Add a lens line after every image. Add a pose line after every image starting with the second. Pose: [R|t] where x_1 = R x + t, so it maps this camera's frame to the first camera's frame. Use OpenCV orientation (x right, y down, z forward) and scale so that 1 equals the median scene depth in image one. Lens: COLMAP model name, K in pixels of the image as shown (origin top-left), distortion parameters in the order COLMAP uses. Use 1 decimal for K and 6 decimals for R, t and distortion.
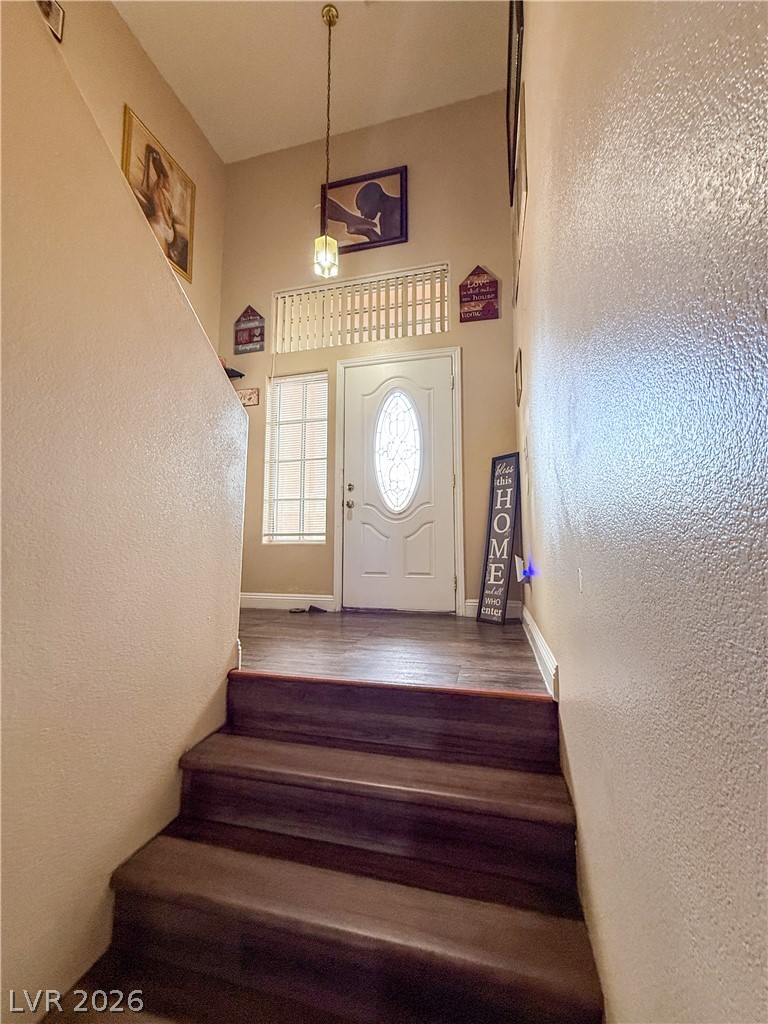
lens RADIAL K [[412.6, 0, 383.8], [0, 412.6, 508.2], [0, 0, 1]] dist [0.001016, 0.000987]
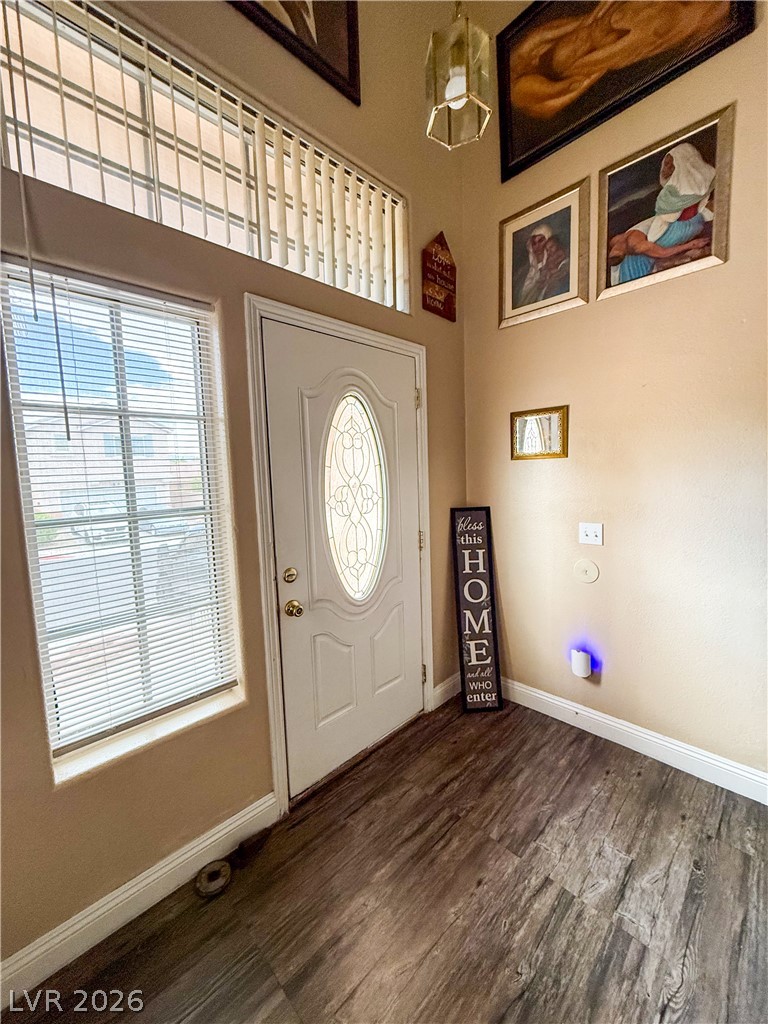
lens RADIAL K [[412.6, 0, 386.9], [0, 412.6, 513.9], [0, 0, 1]] dist [0.001016, 0.000987]
pose [[0.500731, -0.105162, 0.859191, -0.509185], [-0.043117, 0.988330, 0.146096, -0.232603], [-0.864528, -0.110201, 0.490354, 0.745685]]
